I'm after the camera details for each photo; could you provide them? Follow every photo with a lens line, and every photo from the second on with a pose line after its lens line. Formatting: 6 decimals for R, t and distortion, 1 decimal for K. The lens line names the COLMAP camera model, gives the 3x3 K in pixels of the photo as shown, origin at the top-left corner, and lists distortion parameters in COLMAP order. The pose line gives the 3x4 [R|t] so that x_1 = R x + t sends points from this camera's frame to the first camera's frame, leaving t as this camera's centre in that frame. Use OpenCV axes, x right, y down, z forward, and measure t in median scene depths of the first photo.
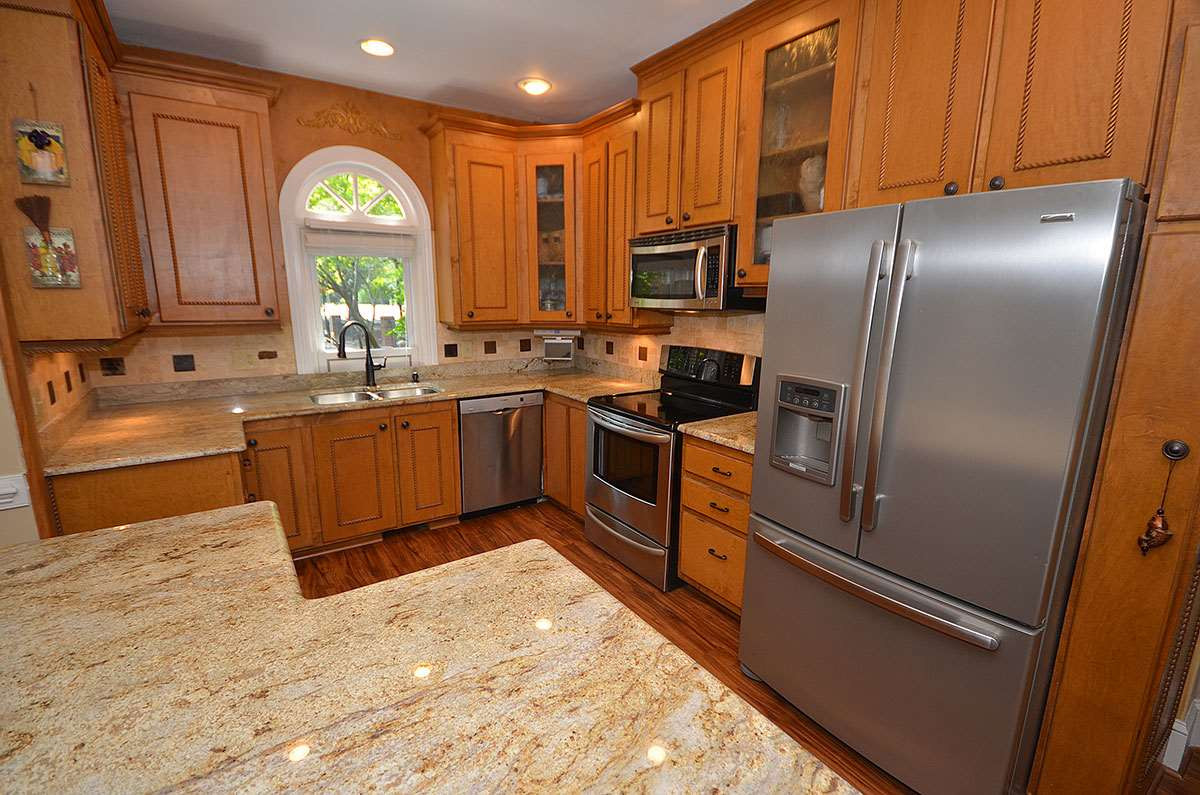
lens RADIAL K [[543.2, 0, 603.6], [0, 543.2, 408.8], [0, 0, 1]] dist [-0.002512, -0.003626]
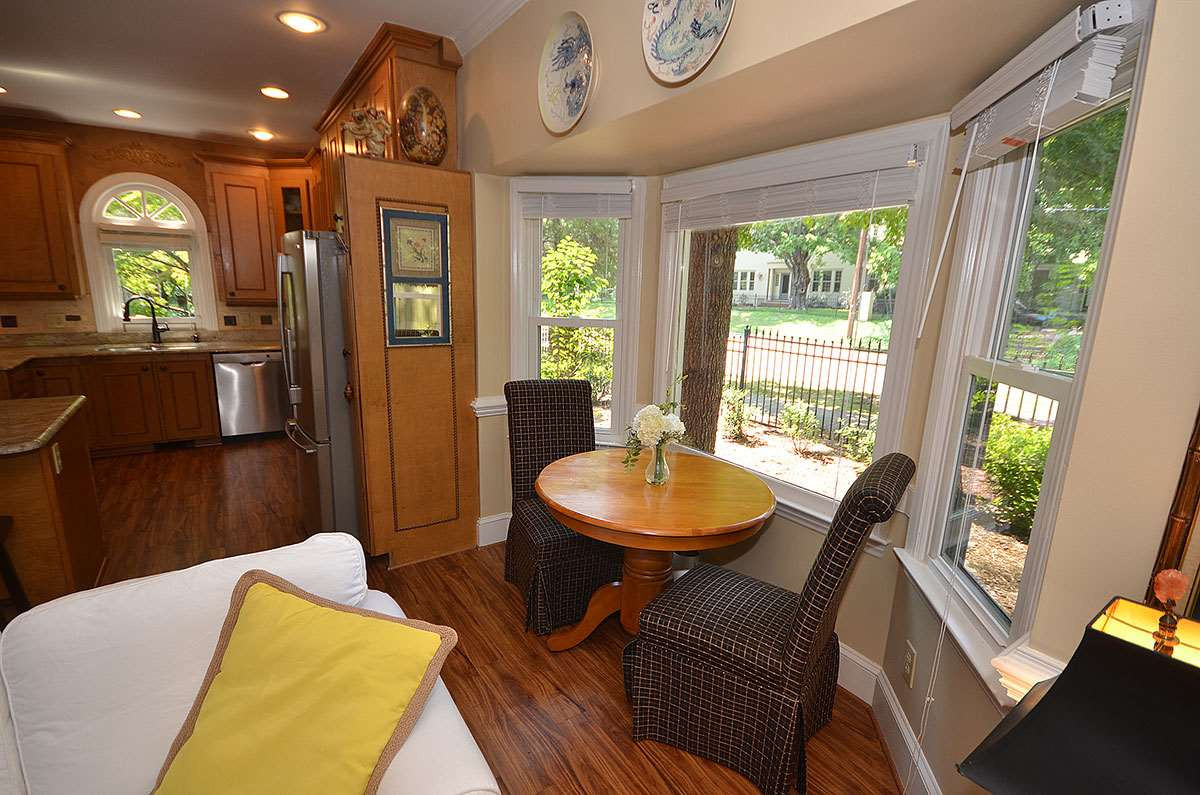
lens RADIAL K [[543.2, 0, 603.2], [0, 543.2, 408.8], [0, 0, 1]] dist [-0.002512, -0.003626]
pose [[0.999623, 0.024827, 0.011718, 0.786738], [-0.024954, 0.999631, 0.010743, 0.092155], [-0.011447, -0.011031, 0.999874, -0.453409]]
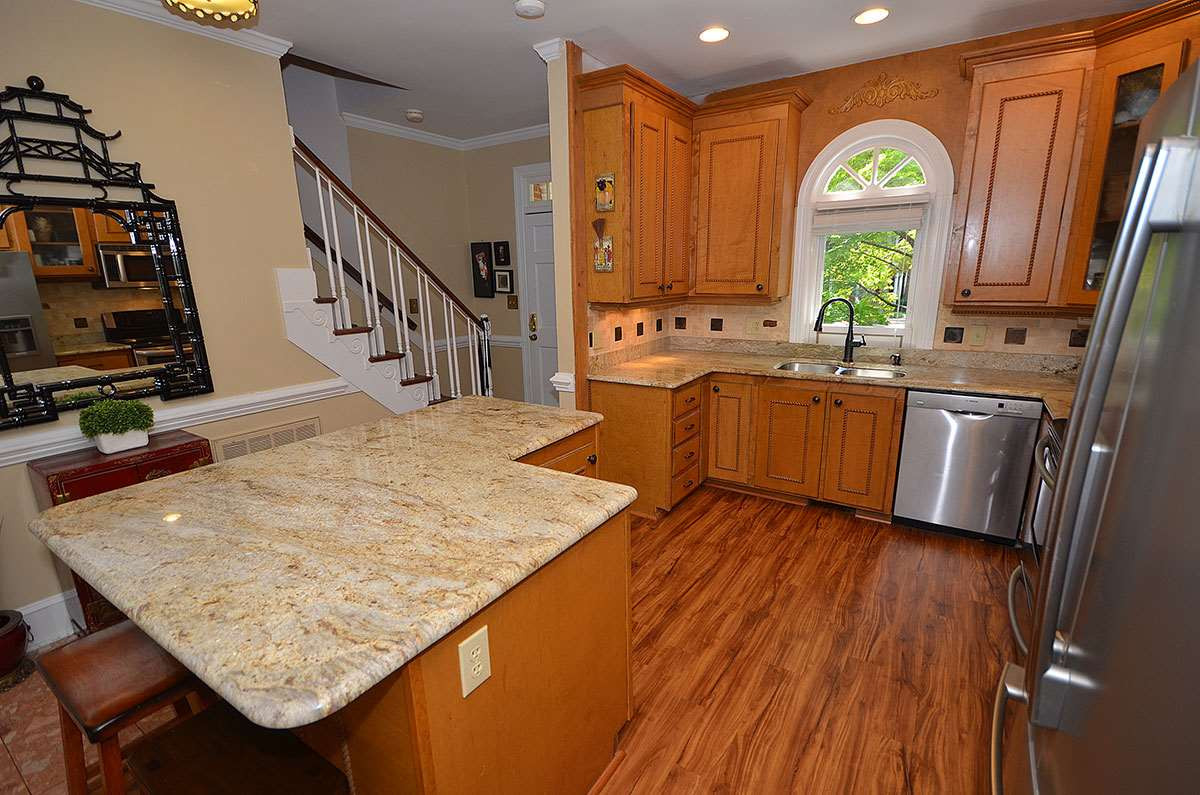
lens RADIAL K [[543.2, 0, 599.3], [0, 543.2, 410.6], [0, 0, 1]] dist [-0.002512, -0.003626]
pose [[0.376428, 0.213717, -0.901458, 0.372322], [-0.170541, 0.972385, 0.159318, -0.039922], [0.910614, 0.093764, 0.402481, 0.196180]]
